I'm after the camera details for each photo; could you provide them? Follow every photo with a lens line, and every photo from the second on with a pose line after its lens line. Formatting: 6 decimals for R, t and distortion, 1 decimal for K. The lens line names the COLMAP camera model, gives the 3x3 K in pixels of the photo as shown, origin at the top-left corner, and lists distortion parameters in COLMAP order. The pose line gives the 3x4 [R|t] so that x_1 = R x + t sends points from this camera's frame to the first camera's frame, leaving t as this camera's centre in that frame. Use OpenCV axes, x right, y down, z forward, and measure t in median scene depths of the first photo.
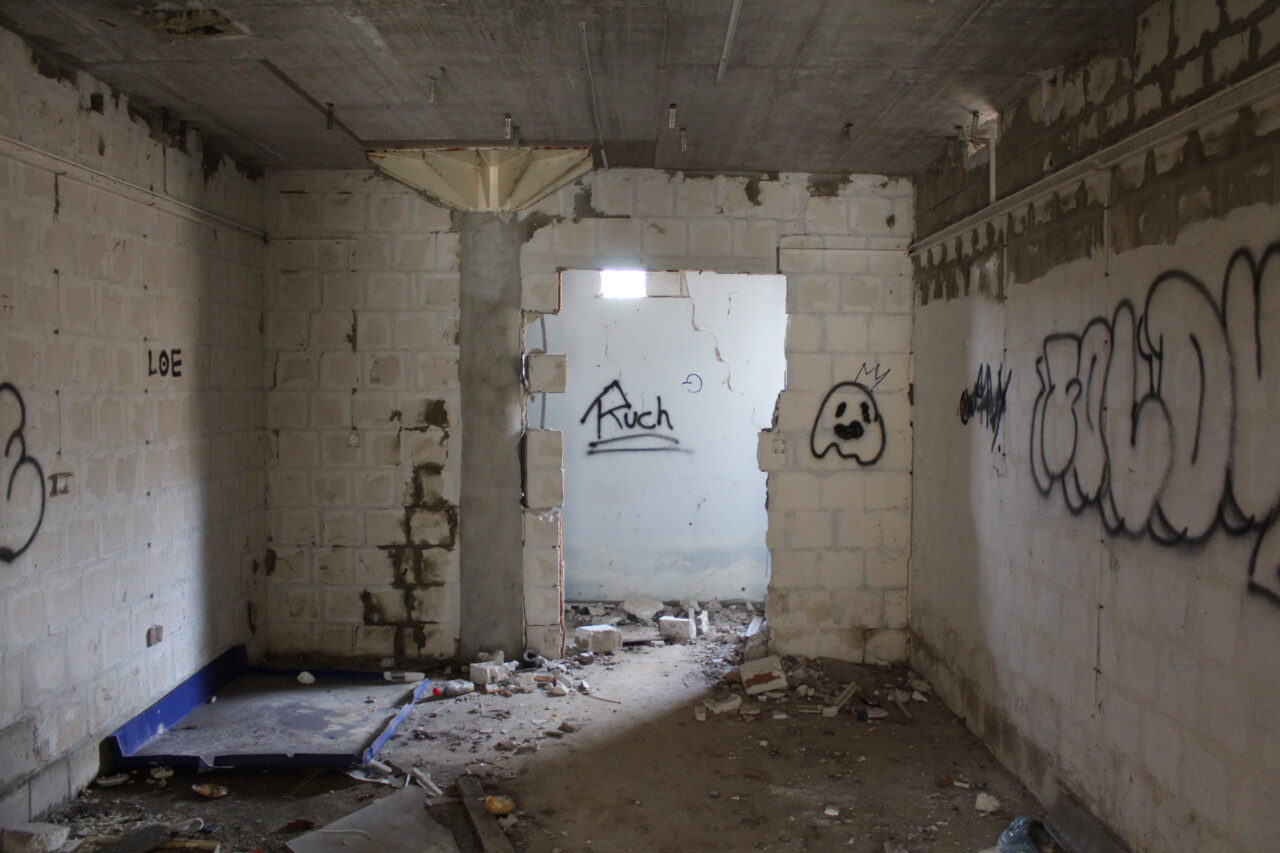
lens RADIAL K [[1067.7, 0, 640.0], [0, 1067.7, 426.5], [0, 0, 1]] dist [-0.160443, 0.152476]
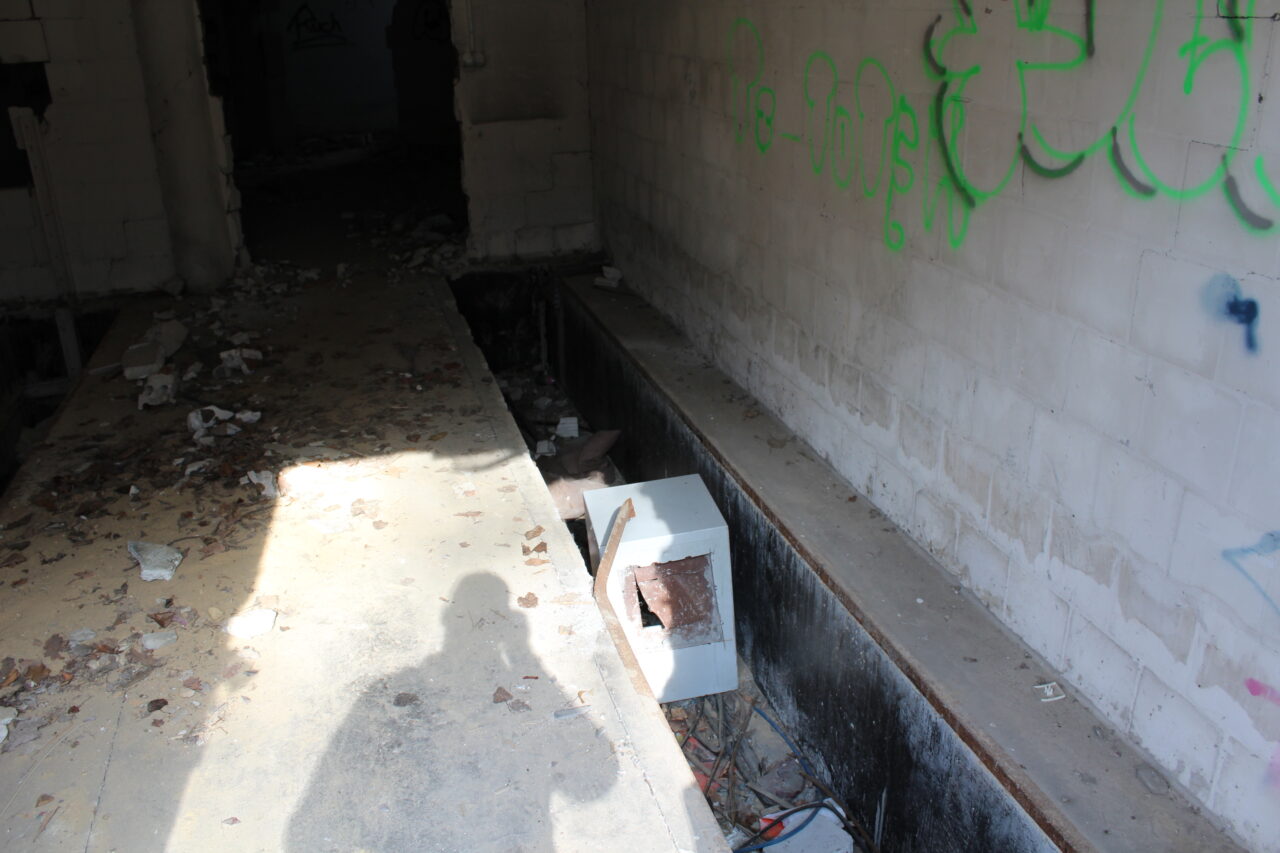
lens RADIAL K [[1067.7, 0, 640.0], [0, 1067.7, 426.5], [0, 0, 1]] dist [-0.160443, 0.152476]
pose [[0.962183, -0.124272, 0.242407, 0.009236], [0.035541, 0.939540, 0.340591, 0.053542], [-0.270077, -0.319096, 0.908425, -0.957066]]
